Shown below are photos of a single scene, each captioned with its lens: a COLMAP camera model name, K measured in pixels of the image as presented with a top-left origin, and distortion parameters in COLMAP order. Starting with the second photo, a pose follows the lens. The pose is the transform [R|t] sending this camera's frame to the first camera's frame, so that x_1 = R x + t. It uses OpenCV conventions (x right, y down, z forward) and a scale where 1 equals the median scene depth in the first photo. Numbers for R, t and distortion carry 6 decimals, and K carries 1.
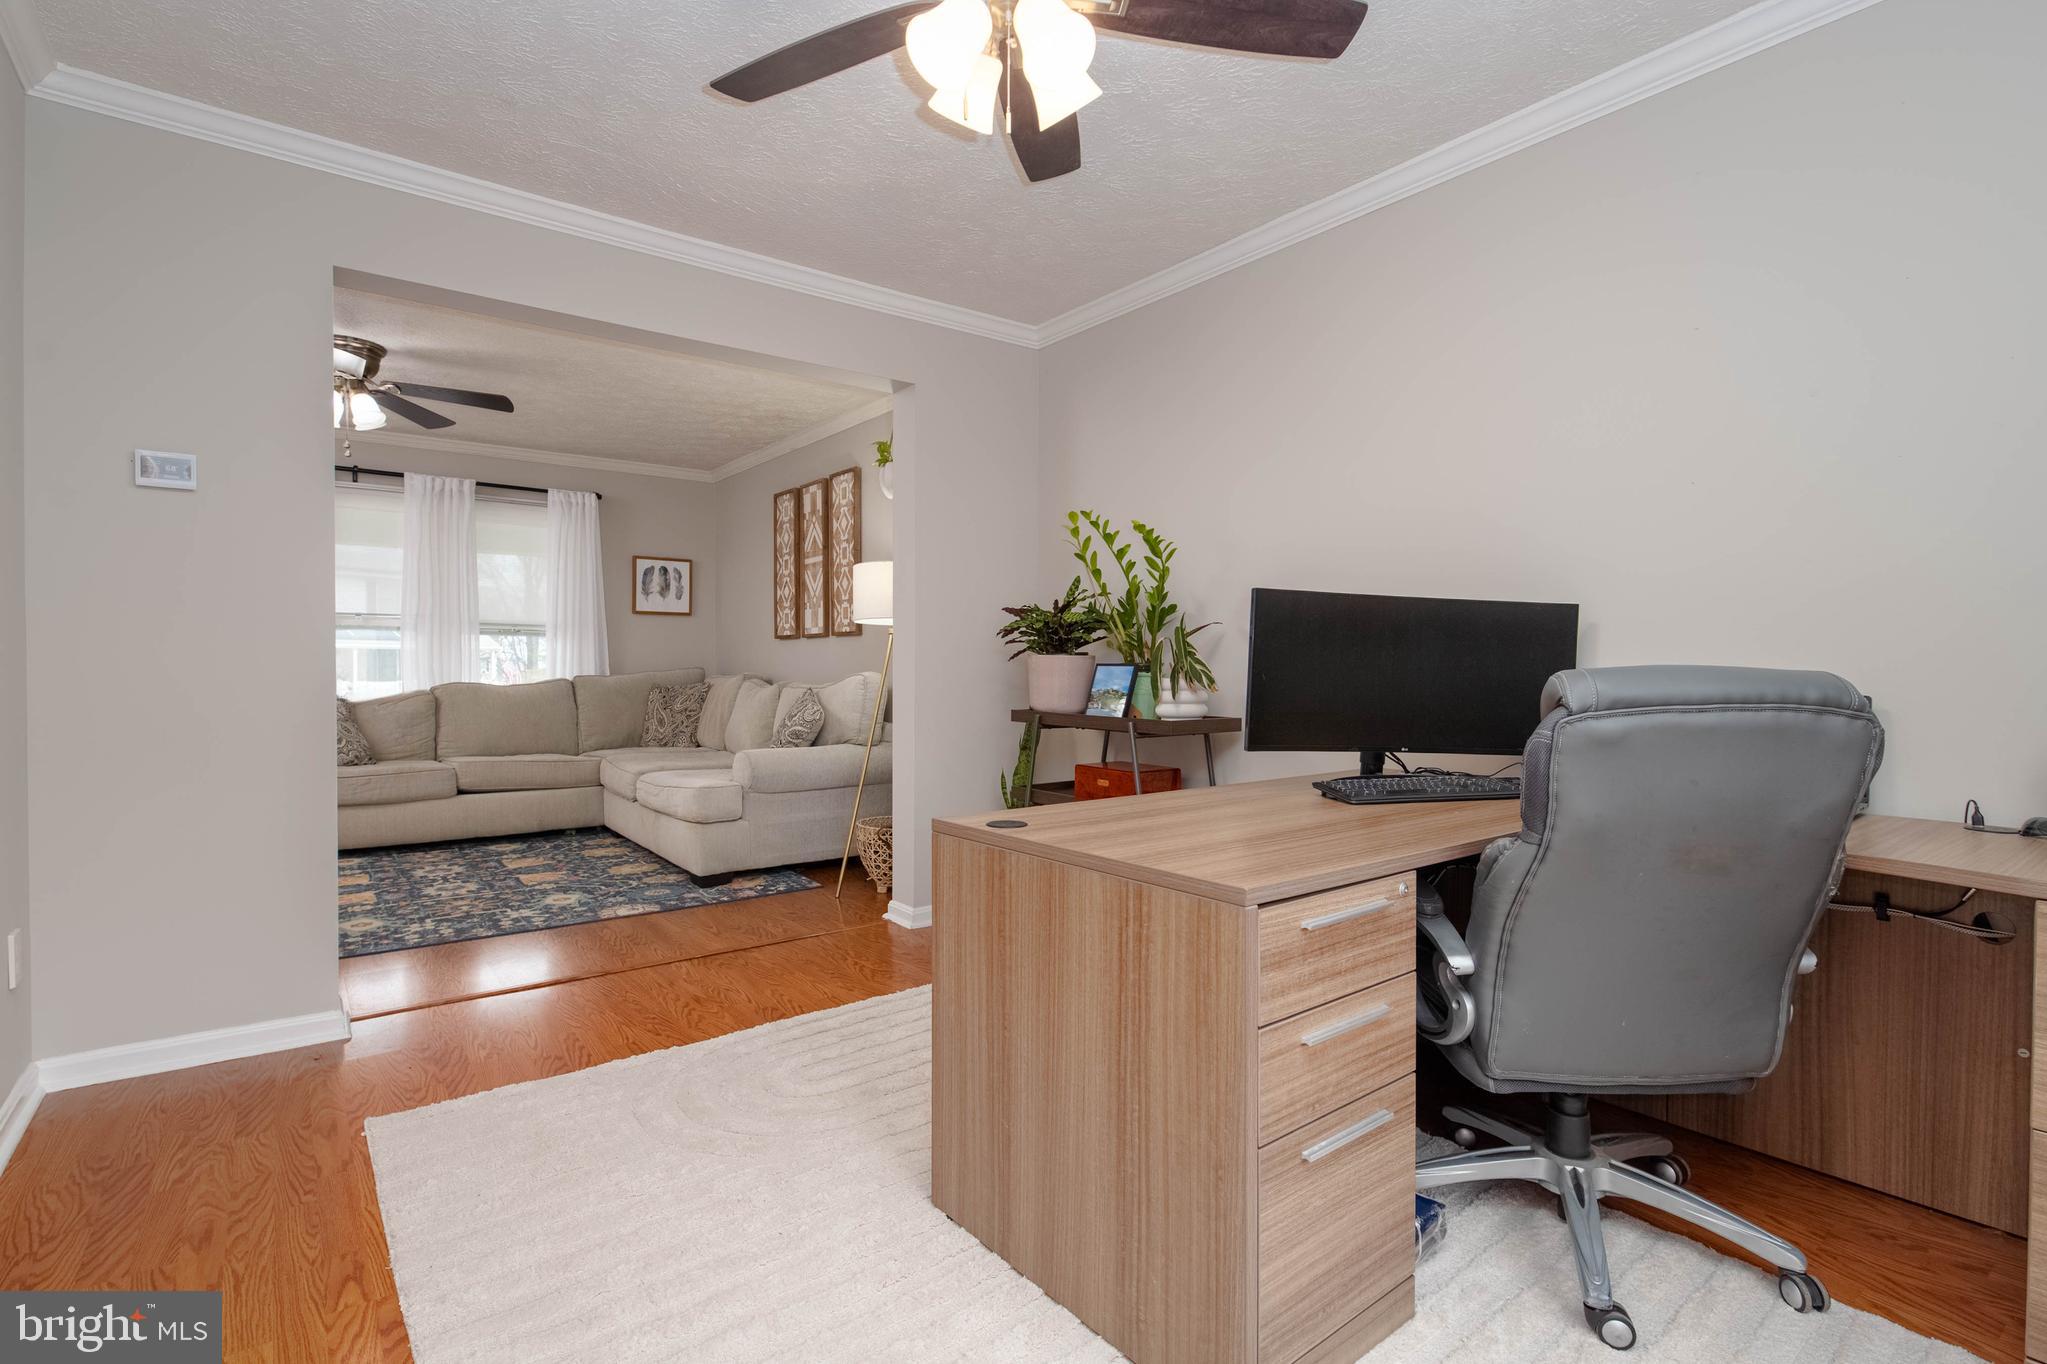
lens RADIAL K [[992.9, 0, 1058.7], [0, 992.9, 668.6], [0, 0, 1]] dist [0.002092, 0.000018]
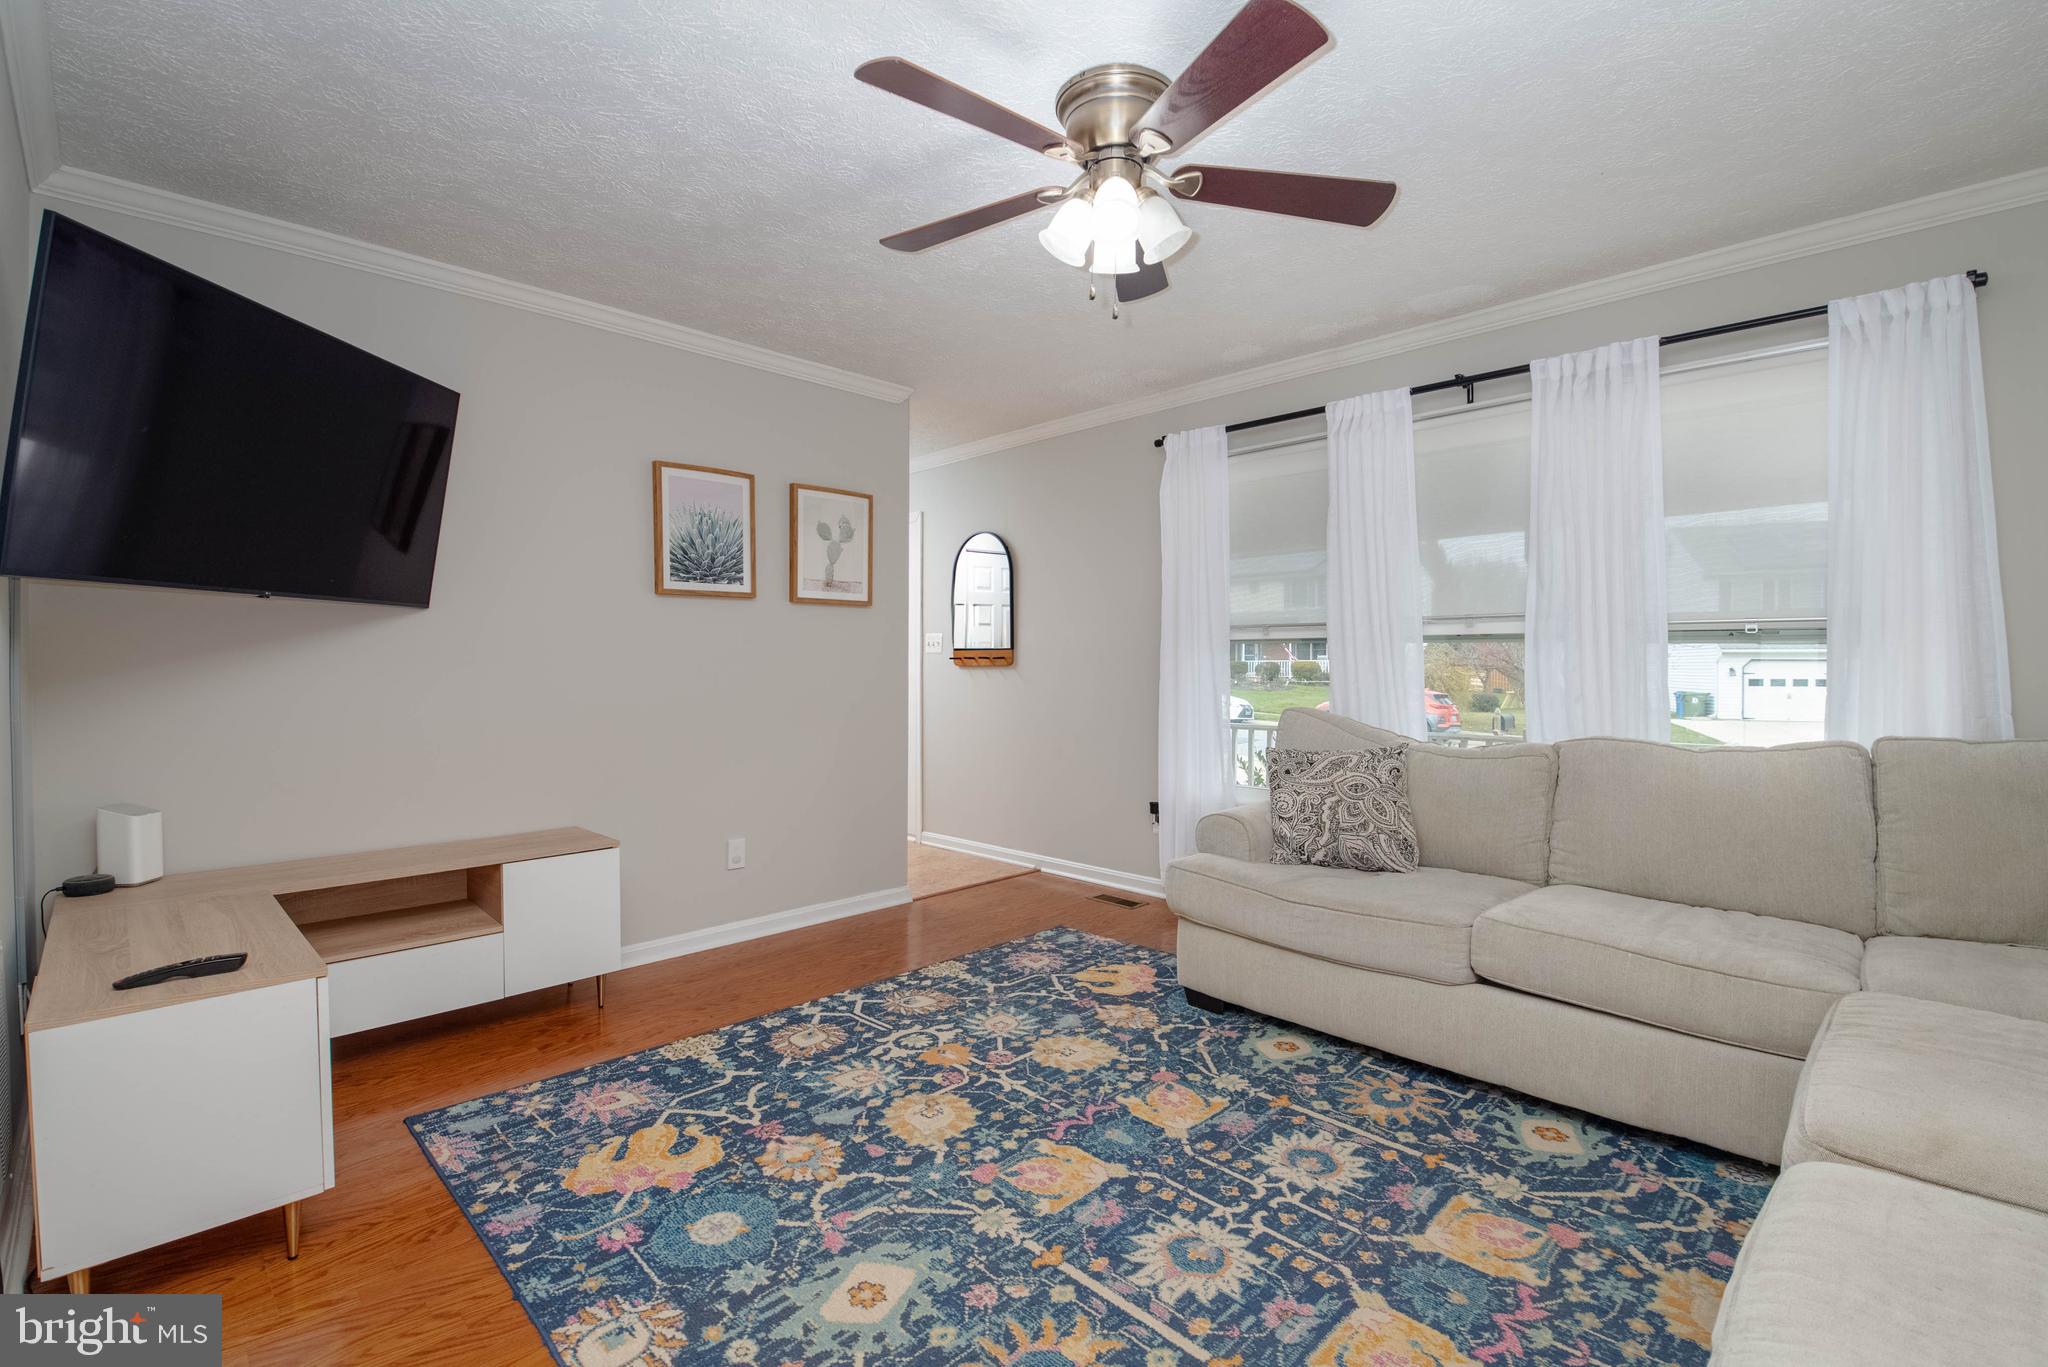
lens RADIAL K [[903.1, 0, 1024.0], [0, 903.1, 683.5], [0, 0, 1]] dist [-0.000828, -0.013842]
pose [[0.122370, 0.017066, -0.992338, -0.172517], [-0.004121, 0.999852, 0.016687, -0.019583], [0.992476, 0.002047, 0.122422, 0.624551]]
